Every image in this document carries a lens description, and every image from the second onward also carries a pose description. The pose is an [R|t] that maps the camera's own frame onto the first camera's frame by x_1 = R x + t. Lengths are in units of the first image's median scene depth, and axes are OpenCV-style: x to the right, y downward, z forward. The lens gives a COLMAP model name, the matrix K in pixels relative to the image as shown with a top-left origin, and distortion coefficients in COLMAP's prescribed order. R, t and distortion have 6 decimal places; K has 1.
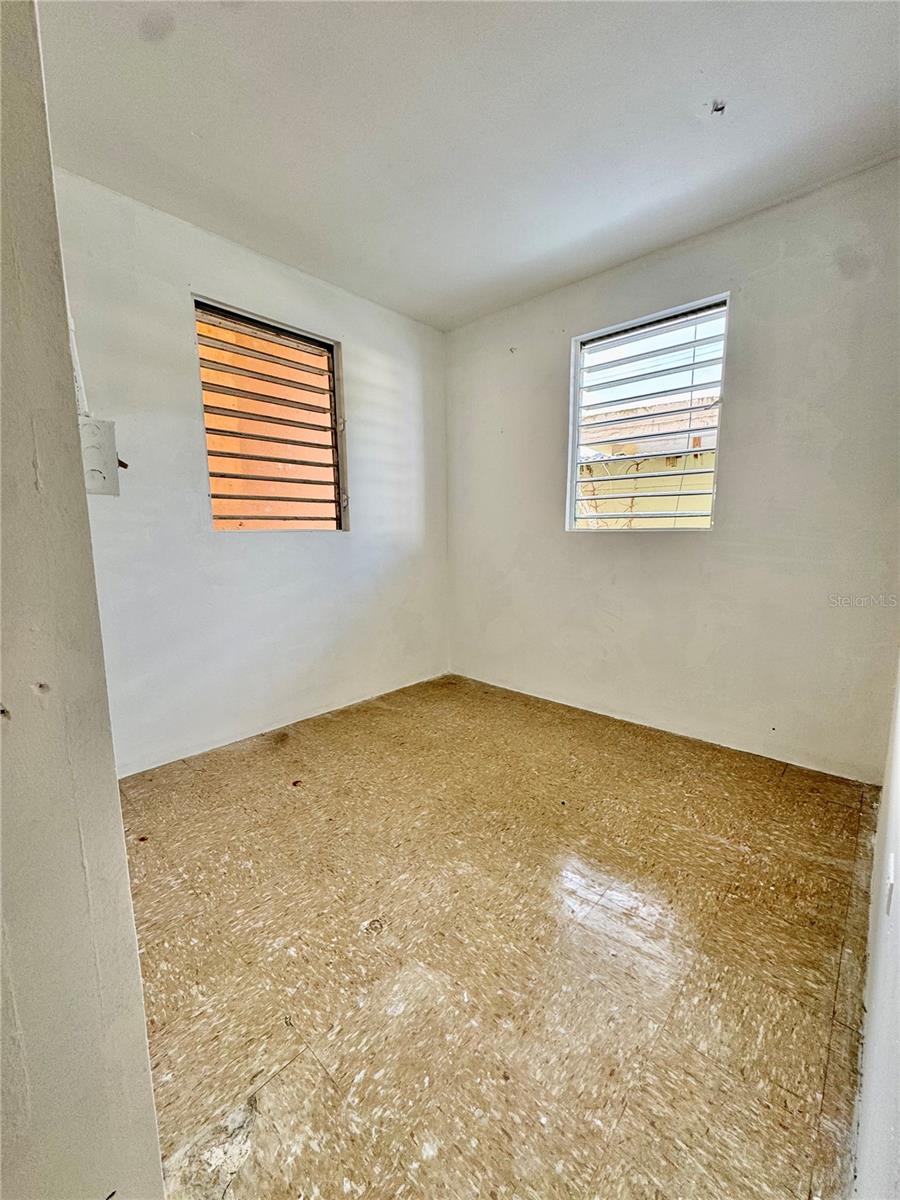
lens RADIAL K [[475.2, 0, 452.5], [0, 475.2, 600.0], [0, 0, 1]] dist [-0.003960, 0.000319]
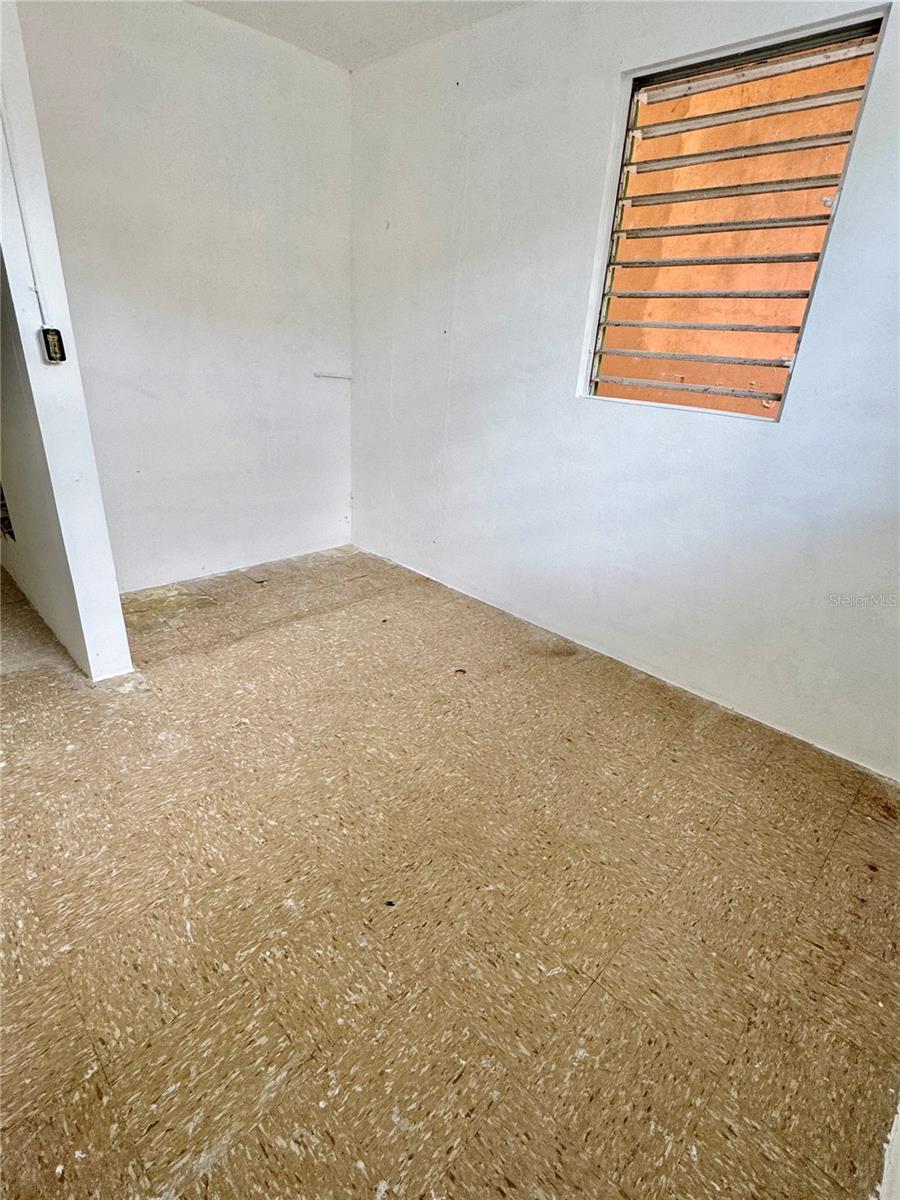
lens RADIAL K [[585.5, 0, 454.5], [0, 585.5, 597.7], [0, 0, 1]] dist [-0.000192, -0.000057]
pose [[-0.022790, 0.404874, -0.914089, 0.655020], [-0.206166, 0.892770, 0.400571, -0.208367], [0.978252, 0.197583, 0.063125, 0.824376]]
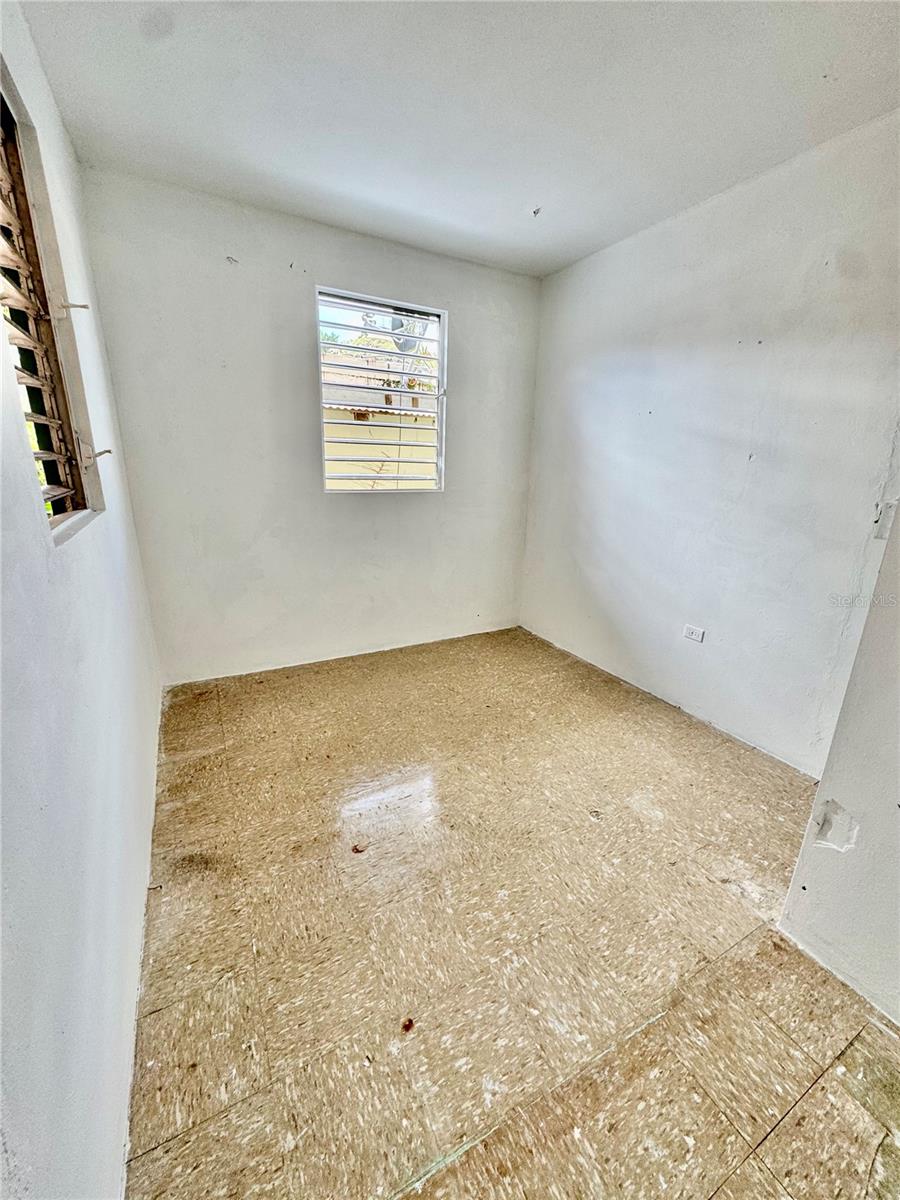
lens RADIAL K [[475.2, 0, 452.5], [0, 475.2, 600.0], [0, 0, 1]] dist [-0.003960, 0.000319]
pose [[0.325538, -0.254517, 0.910630, -0.829871], [0.107916, 0.966798, 0.231638, -0.166921], [-0.939351, 0.022864, 0.342196, 0.536741]]
